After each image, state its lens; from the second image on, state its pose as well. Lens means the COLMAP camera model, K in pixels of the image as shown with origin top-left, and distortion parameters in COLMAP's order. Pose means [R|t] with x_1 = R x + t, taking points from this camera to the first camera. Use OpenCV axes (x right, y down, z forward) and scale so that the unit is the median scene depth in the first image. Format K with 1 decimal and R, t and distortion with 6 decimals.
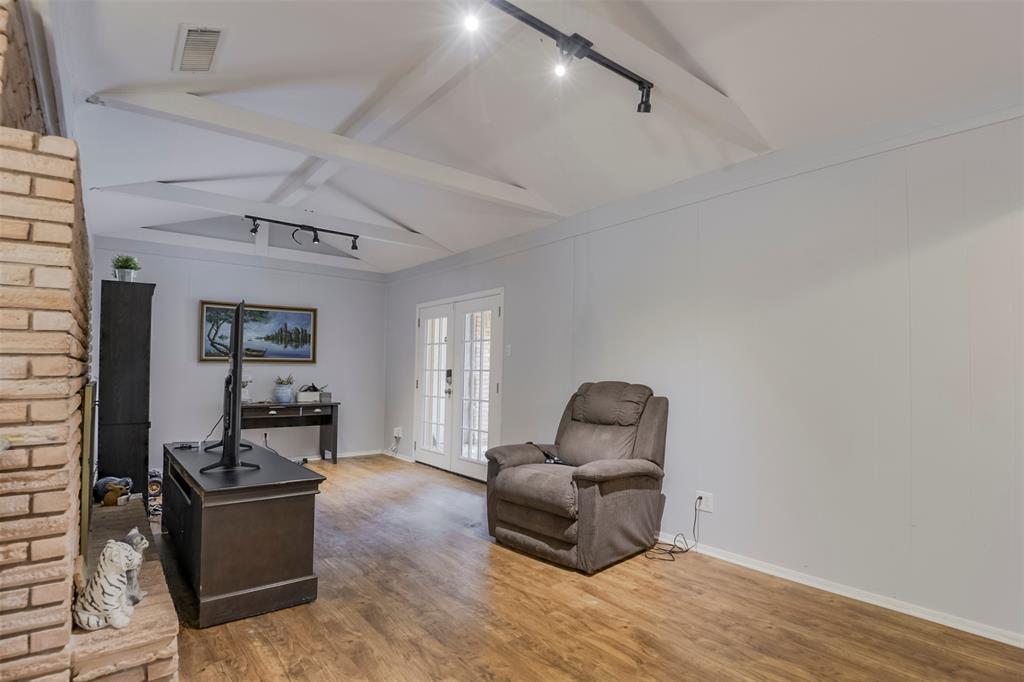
lens RADIAL K [[513.0, 0, 531.7], [0, 513.0, 365.1], [0, 0, 1]] dist [-0.024361, -0.000643]
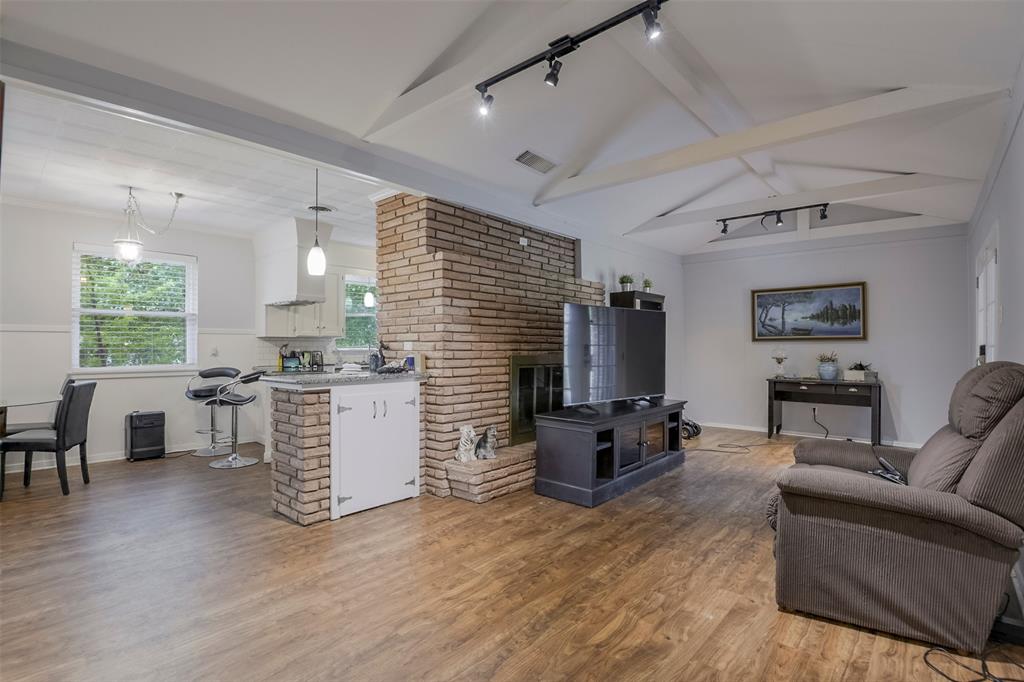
lens RADIAL K [[489.6, 0, 511.2], [0, 489.6, 341.5], [0, 0, 1]] dist [-0.001422, -0.001876]
pose [[0.164724, -0.020914, -0.986118, 0.637004], [0.011930, 0.999744, -0.019210, 0.015468], [0.986268, -0.008601, 0.164931, 0.397684]]
